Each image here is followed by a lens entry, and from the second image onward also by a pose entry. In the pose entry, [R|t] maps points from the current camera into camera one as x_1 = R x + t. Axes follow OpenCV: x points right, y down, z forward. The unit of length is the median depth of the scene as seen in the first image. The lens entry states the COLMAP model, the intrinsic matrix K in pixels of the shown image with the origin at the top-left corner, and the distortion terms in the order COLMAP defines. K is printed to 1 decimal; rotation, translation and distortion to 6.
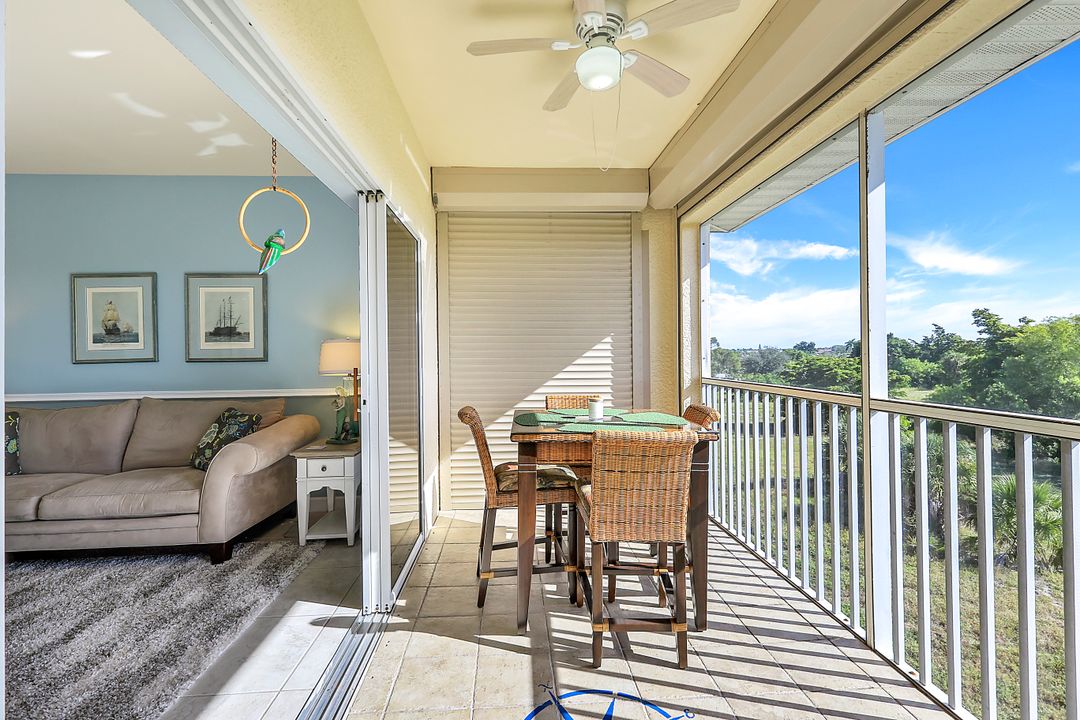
lens RADIAL K [[491.9, 0, 536.8], [0, 491.9, 354.4], [0, 0, 1]] dist [0.013732, 0.000140]
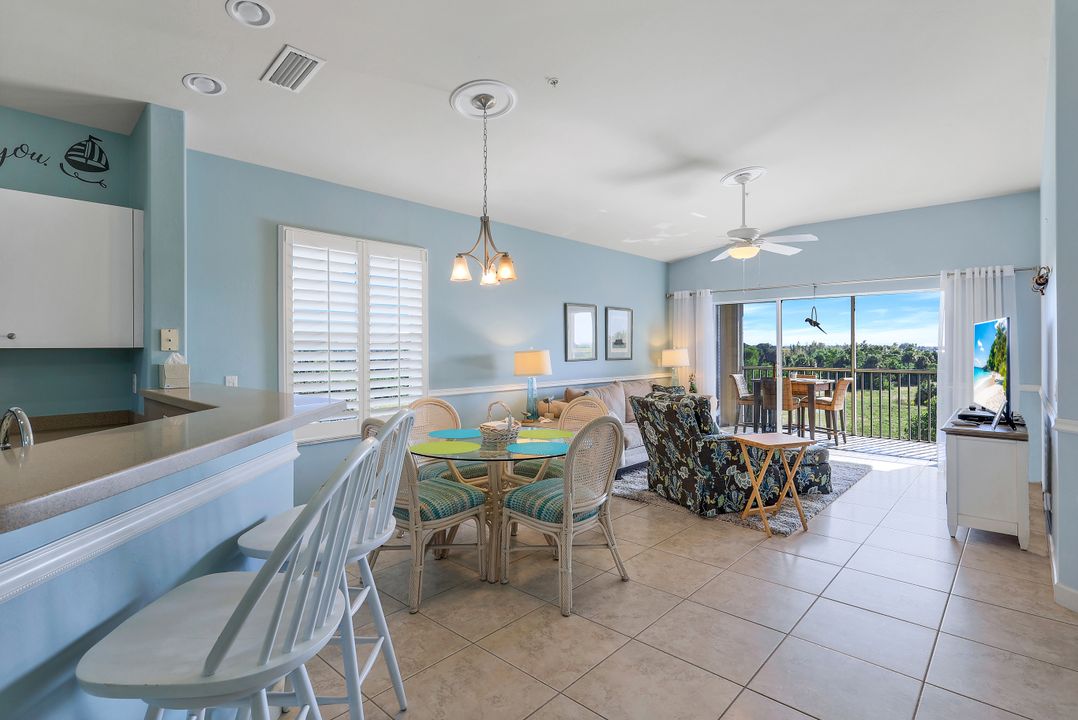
lens RADIAL K [[529.9, 0, 541.1], [0, 529.9, 352.6], [0, 0, 1]] dist [-0.002582, -0.000268]
pose [[0.710070, 0.007416, 0.704092, -2.133703], [-0.005460, 0.999972, -0.005027, 0.000040], [-0.704110, -0.000275, 0.710091, -0.107083]]
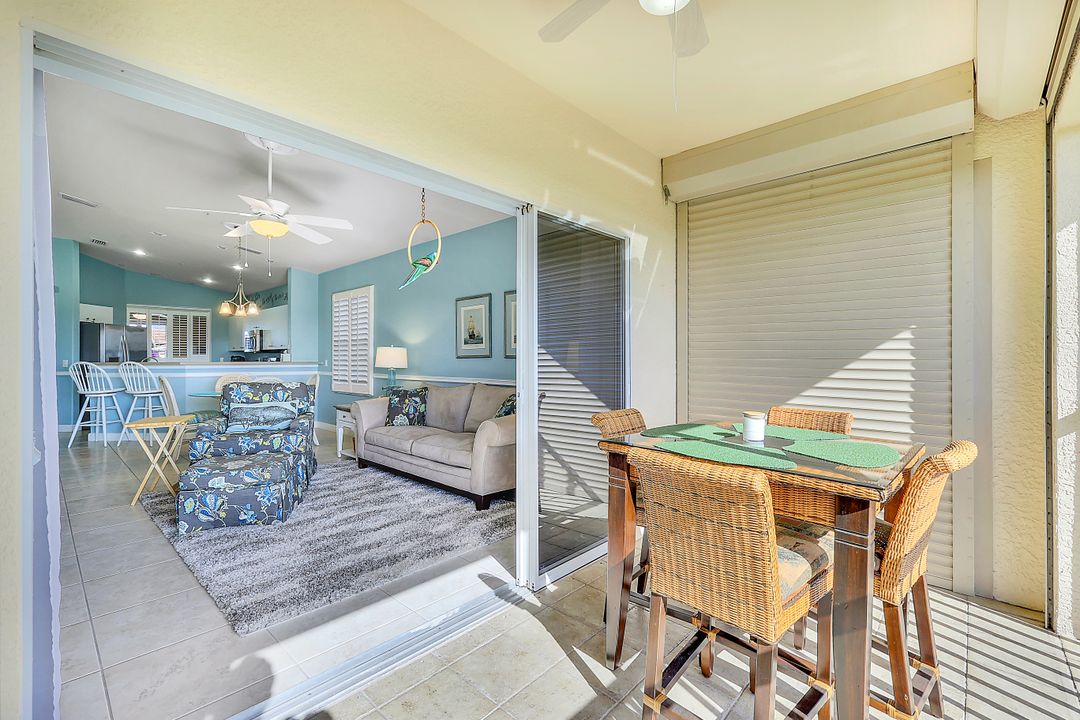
lens RADIAL K [[470.1, 0, 536.6], [0, 470.1, 359.2], [0, 0, 1]] dist [0.003484, 0.000399]
pose [[0.693964, 0.016545, -0.719820, 0.269302], [-0.012857, 0.999861, 0.010586, 0.003683], [0.719895, 0.001908, 0.694081, 0.181662]]
